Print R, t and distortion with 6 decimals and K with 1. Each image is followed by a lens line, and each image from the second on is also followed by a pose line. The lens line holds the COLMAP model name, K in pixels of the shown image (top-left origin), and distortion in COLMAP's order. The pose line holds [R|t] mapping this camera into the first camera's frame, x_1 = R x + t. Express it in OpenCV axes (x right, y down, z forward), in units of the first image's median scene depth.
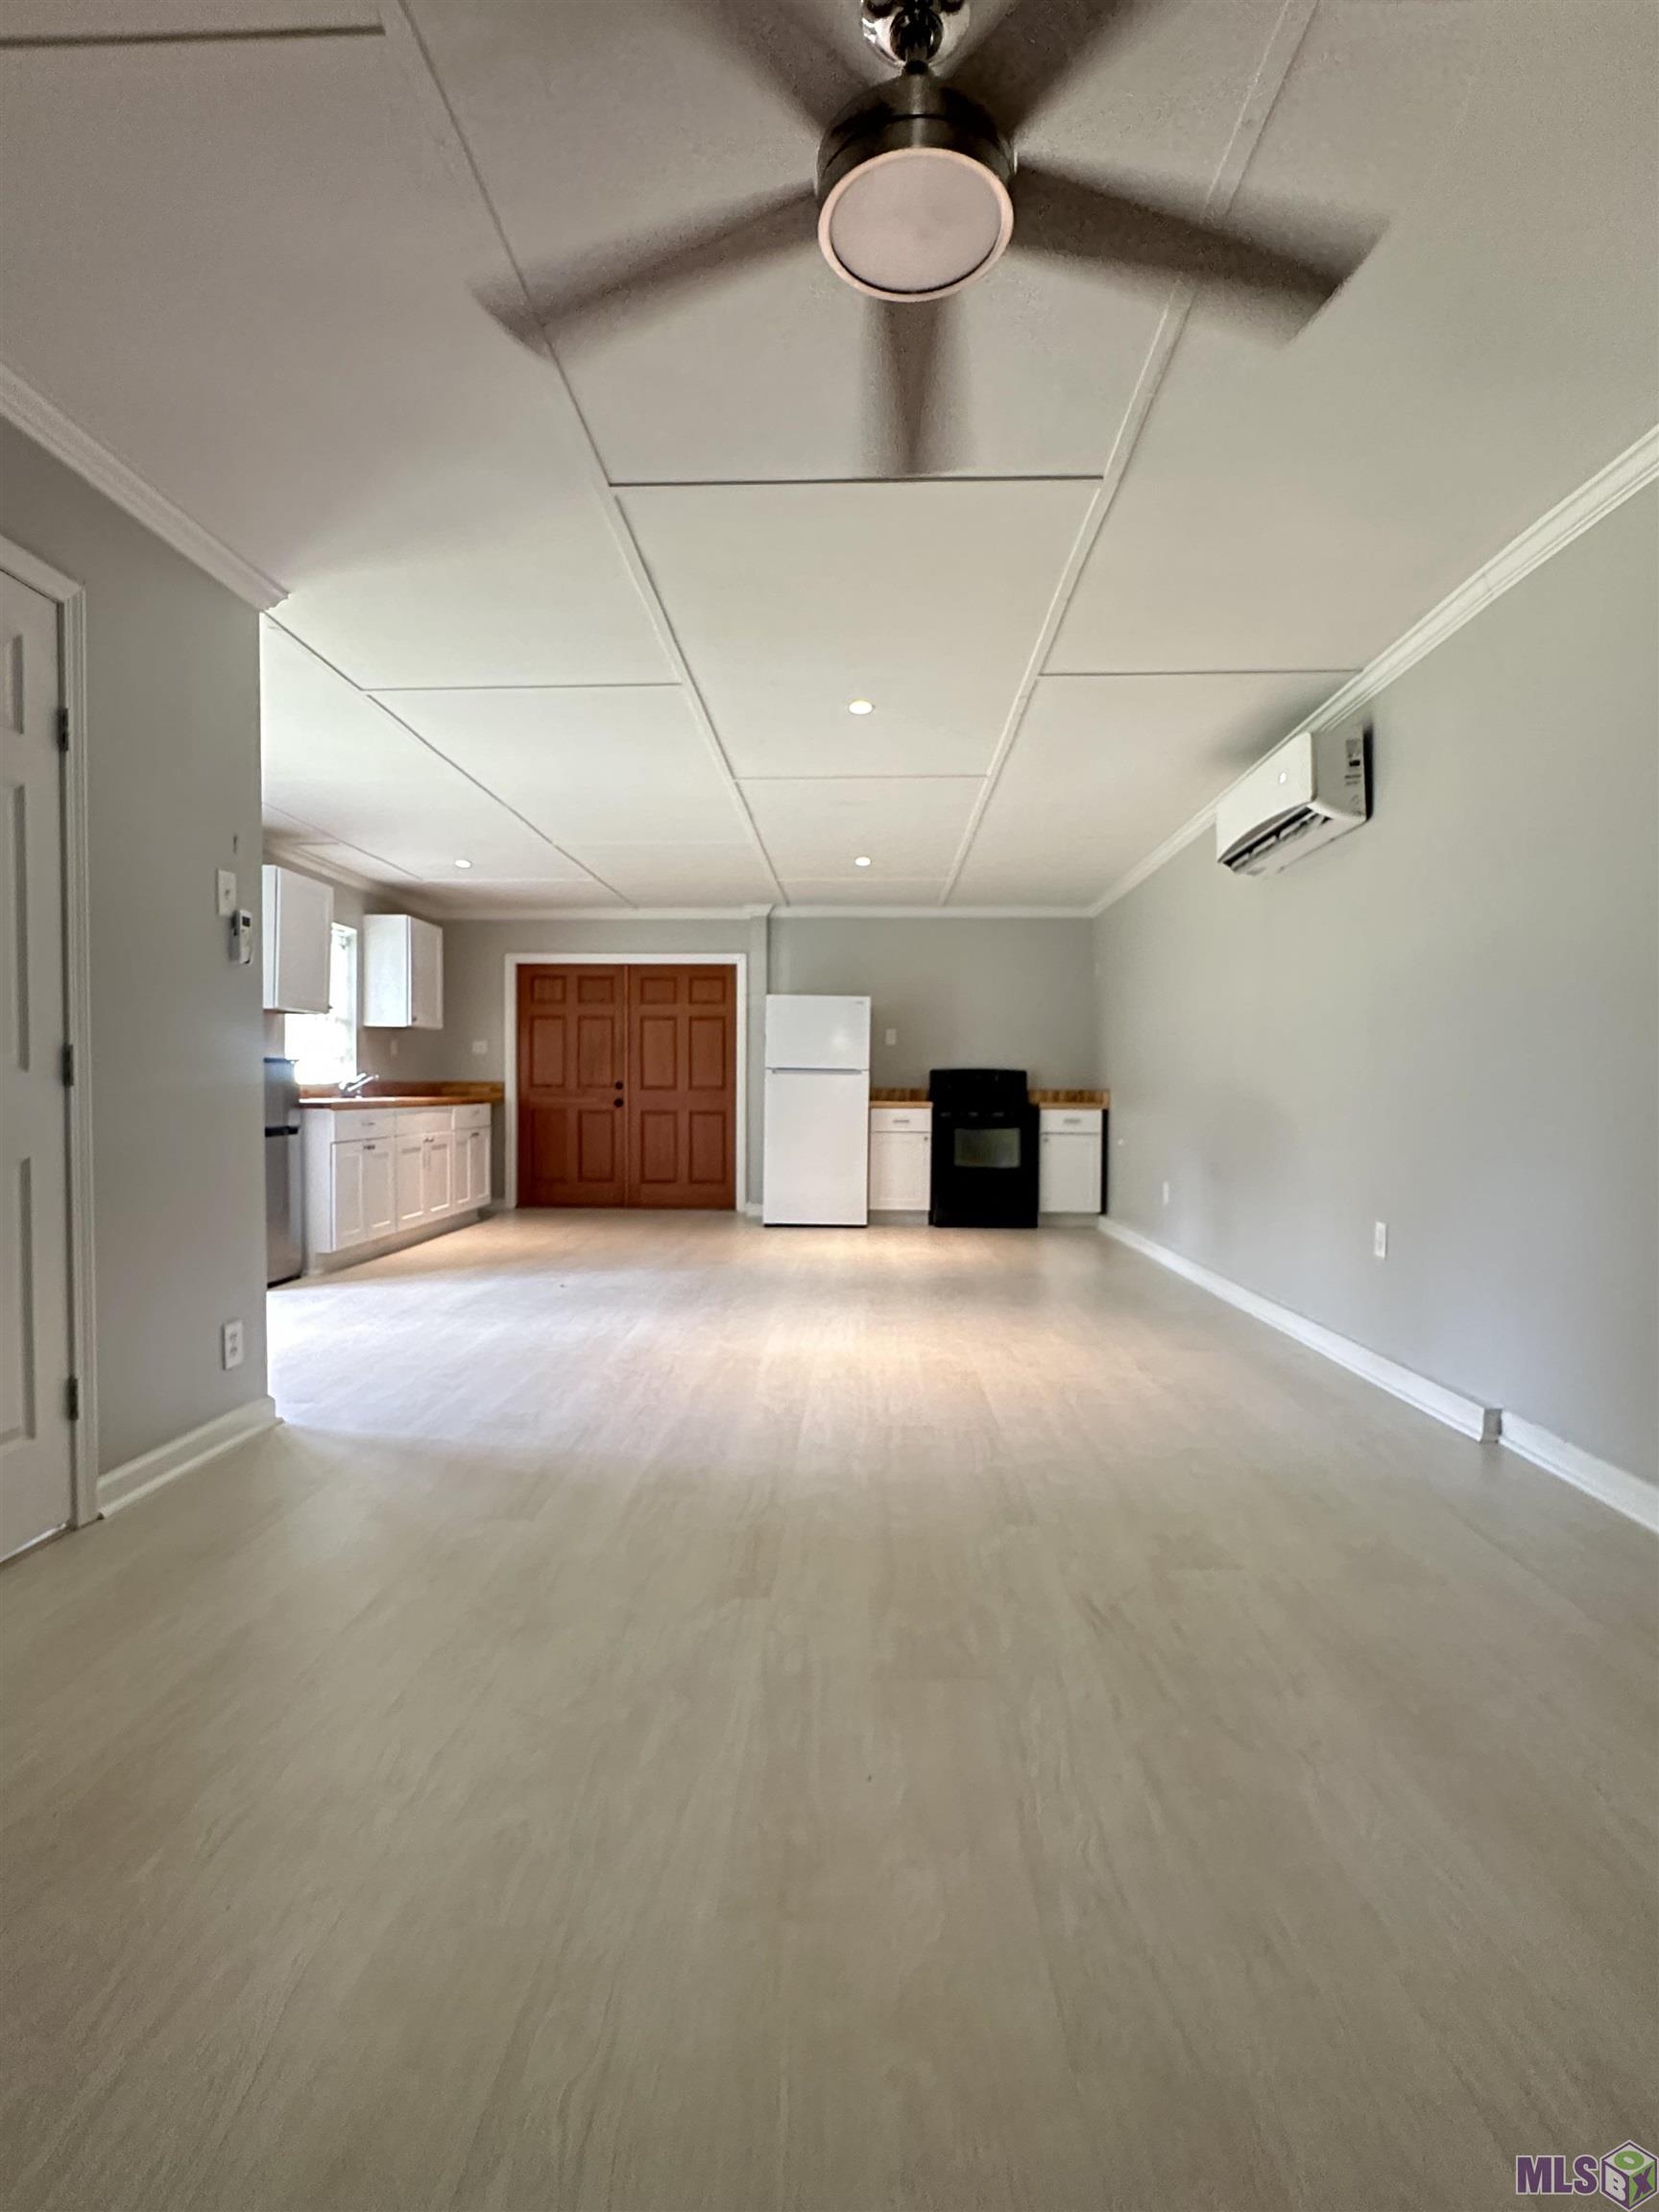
lens RADIAL K [[1092.0, 0, 831.4], [0, 1092.0, 1097.8], [0, 0, 1]] dist [-0.003854, -0.001294]
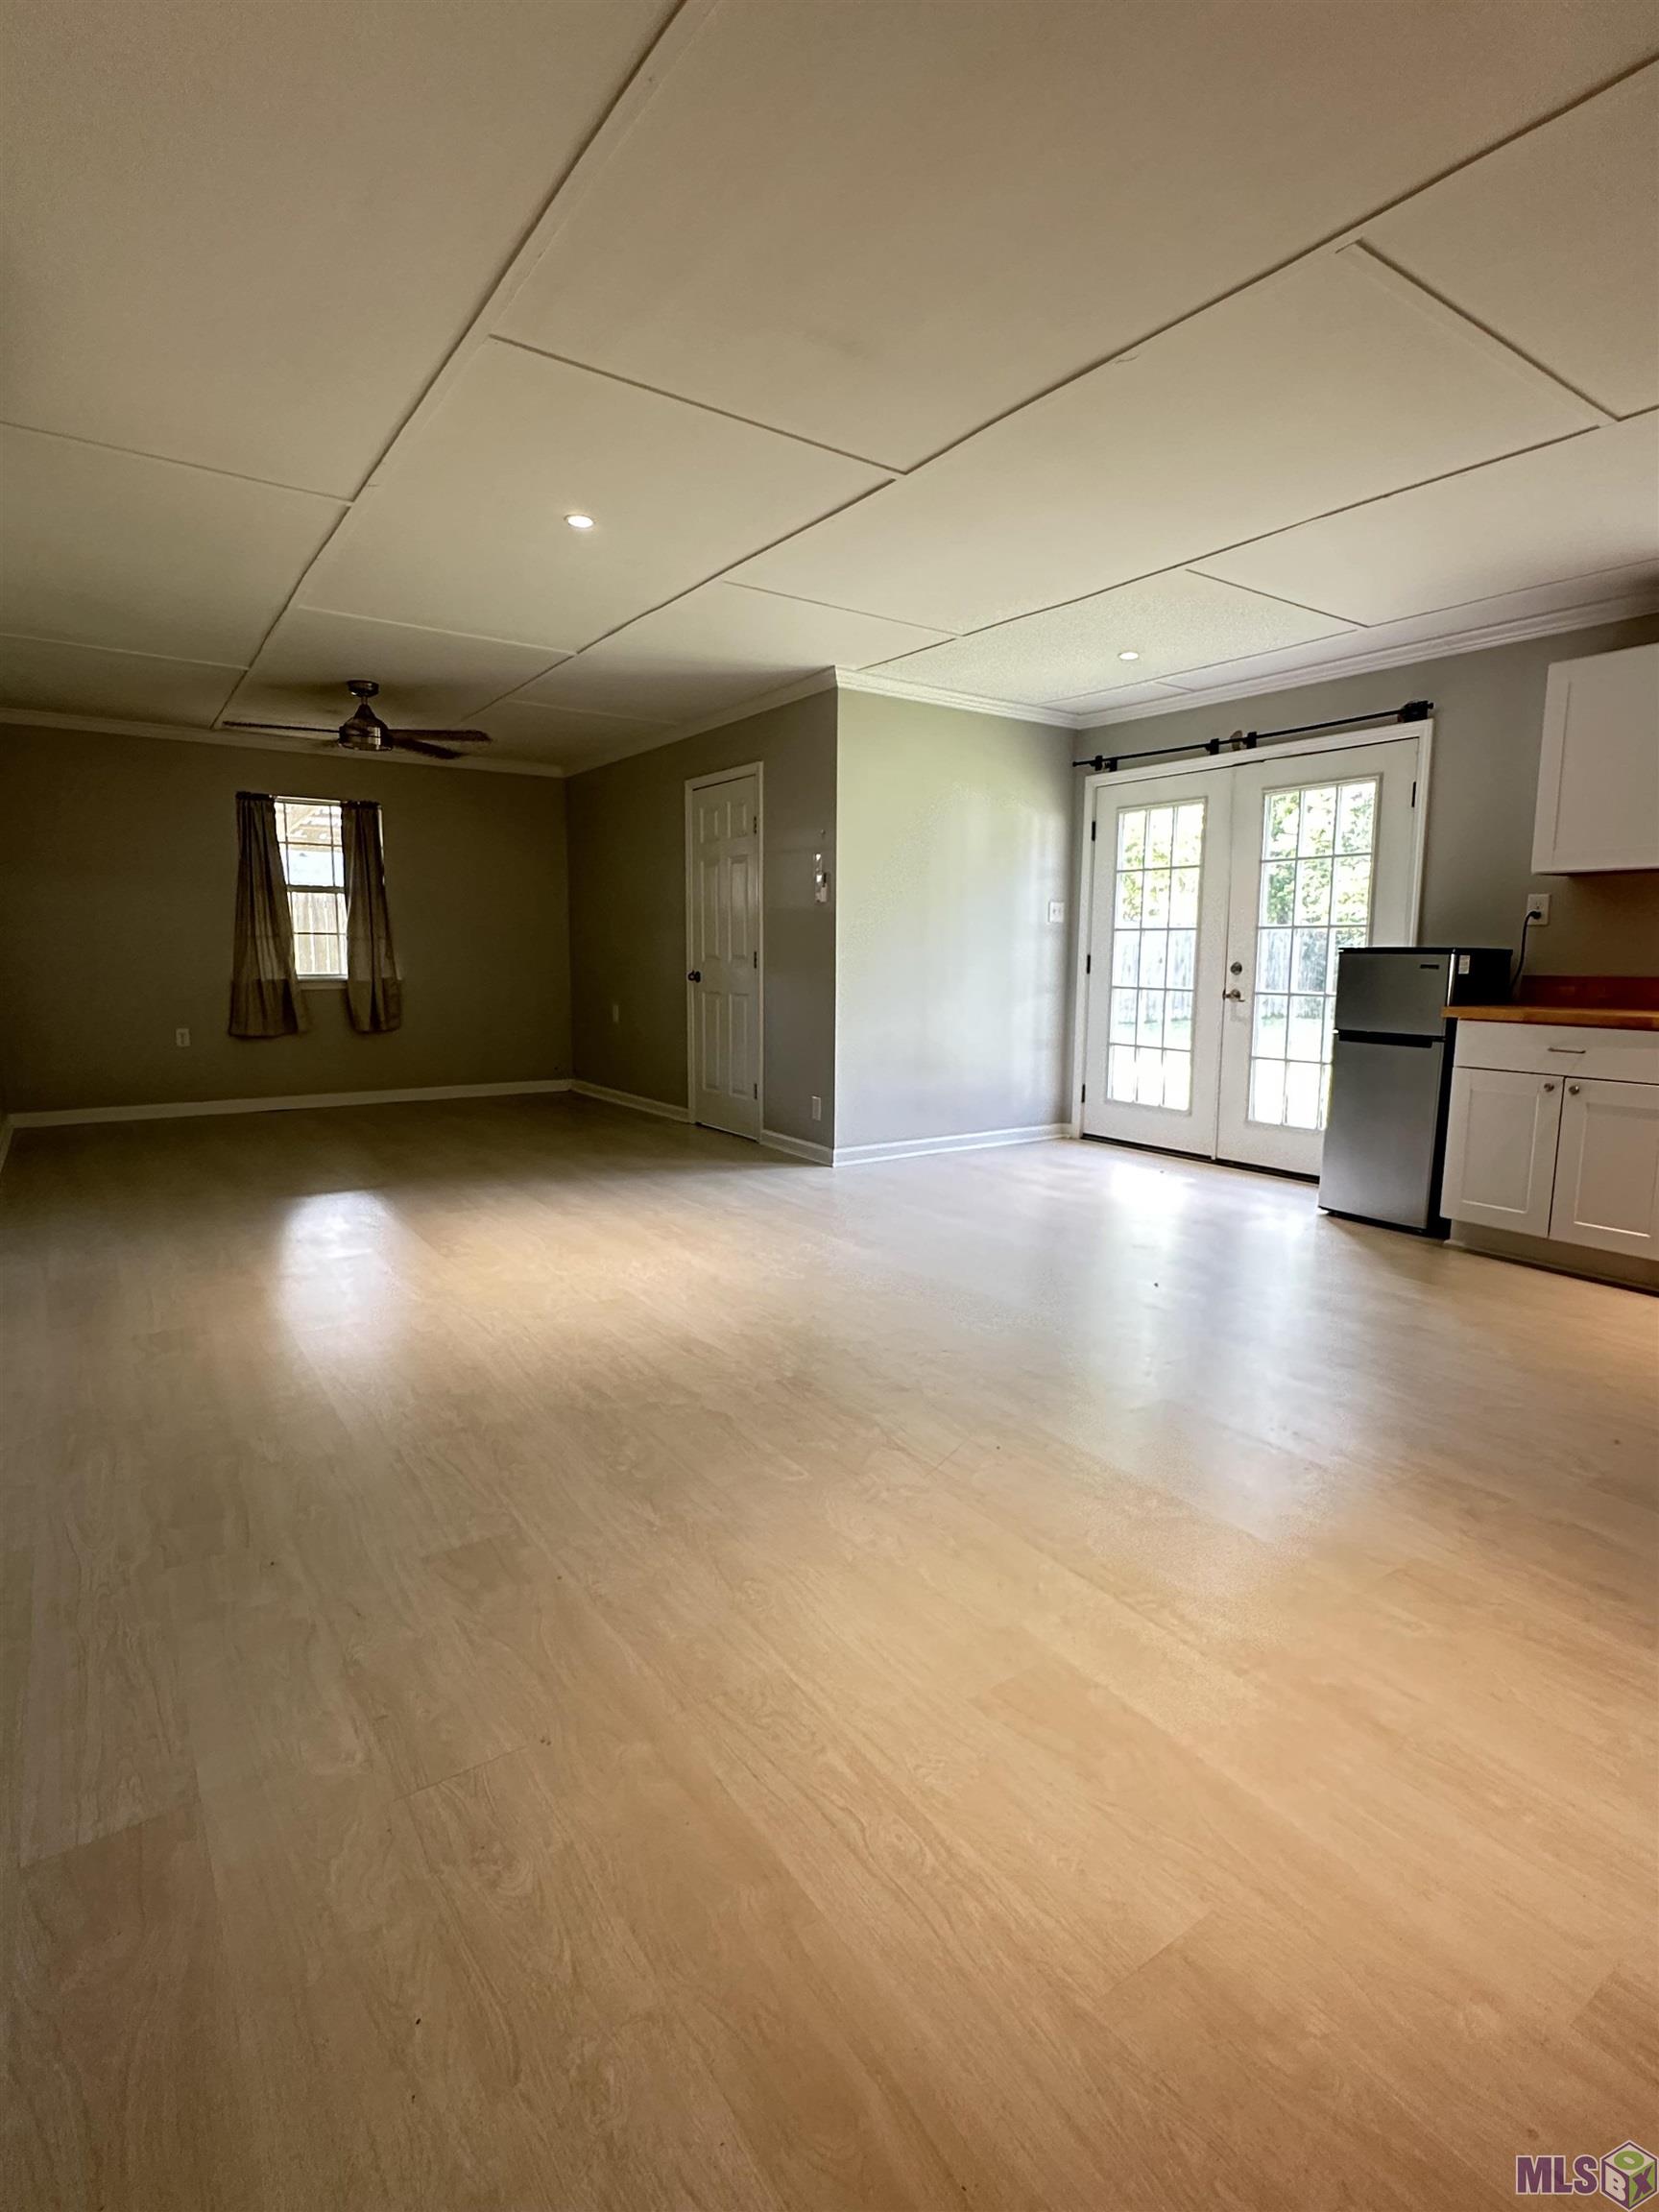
lens RADIAL K [[1092.0, 0, 833.7], [0, 1092.0, 1102.3], [0, 0, 1]] dist [-0.003854, -0.001294]
pose [[-0.803162, 0.070743, -0.591546, 0.326858], [-0.019015, 0.989375, 0.144137, -0.033830], [0.595457, 0.127013, -0.793283, 1.512327]]
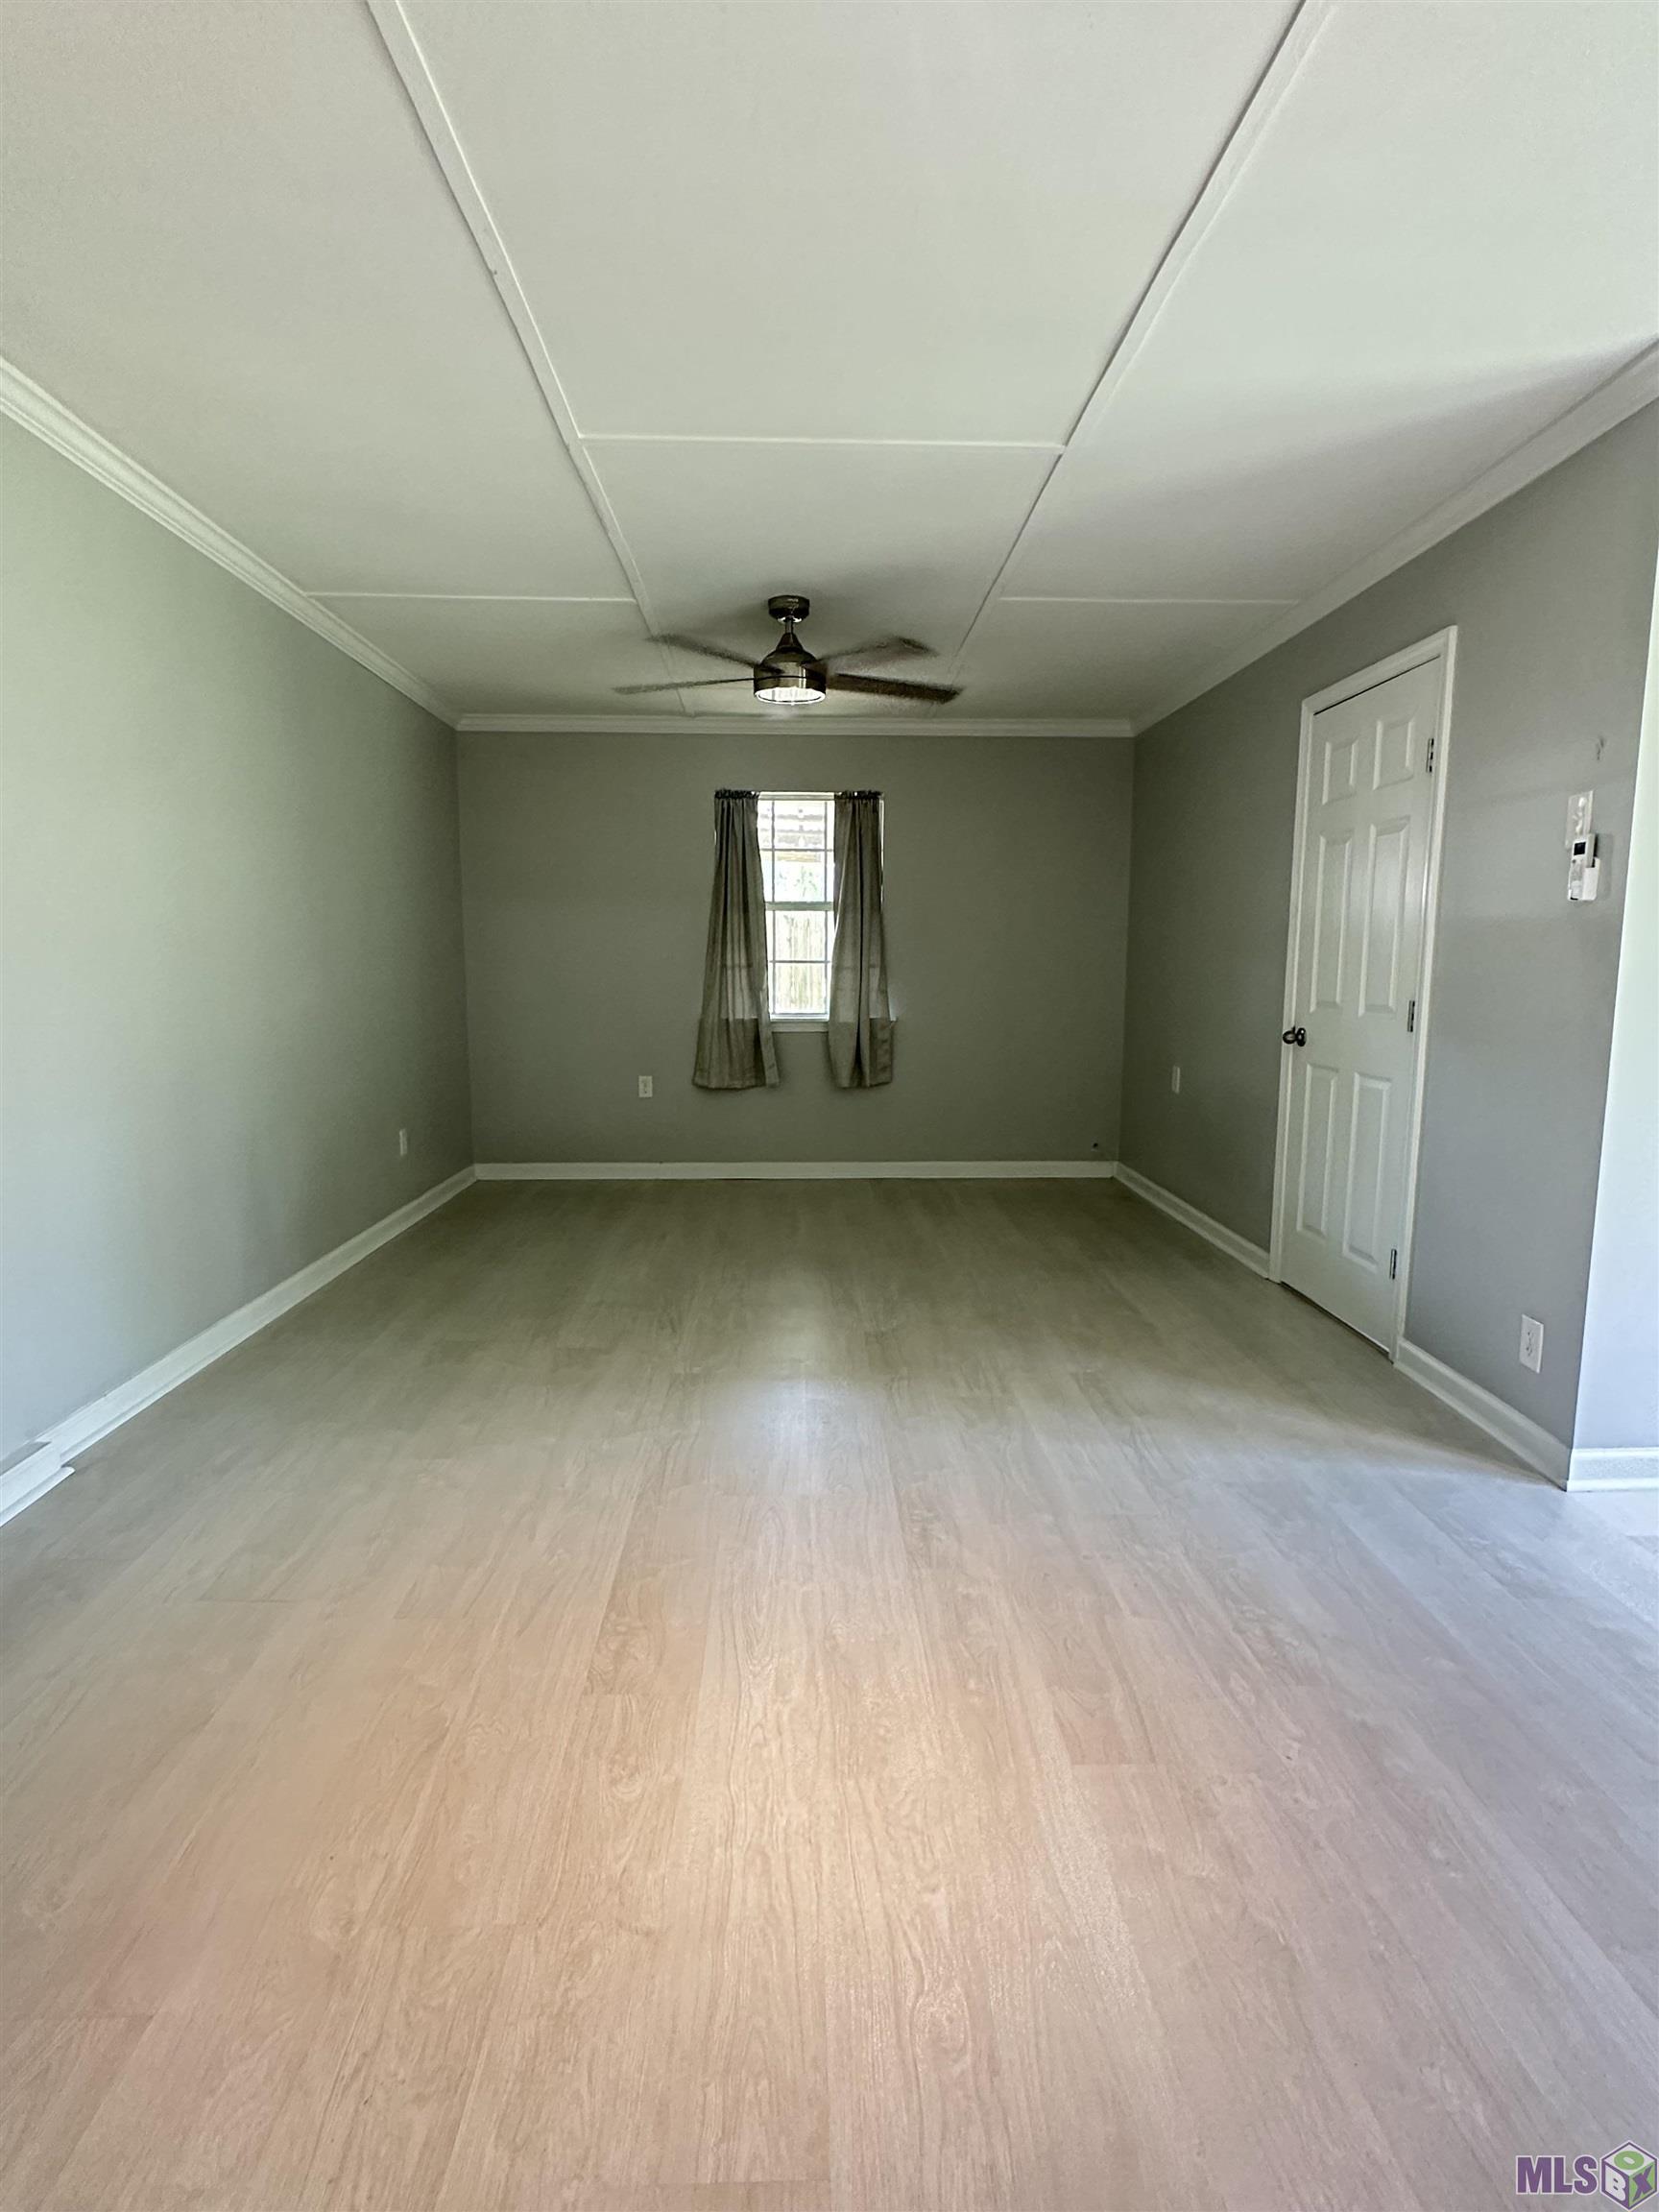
lens RADIAL K [[1092.0, 0, 829.6], [0, 1092.0, 1102.8], [0, 0, 1]] dist [-0.003854, -0.001294]
pose [[-0.998048, 0.000530, -0.062457, 0.041915], [-0.008445, 0.989637, 0.143341, -0.052369], [0.061885, 0.143588, -0.987701, 1.085011]]
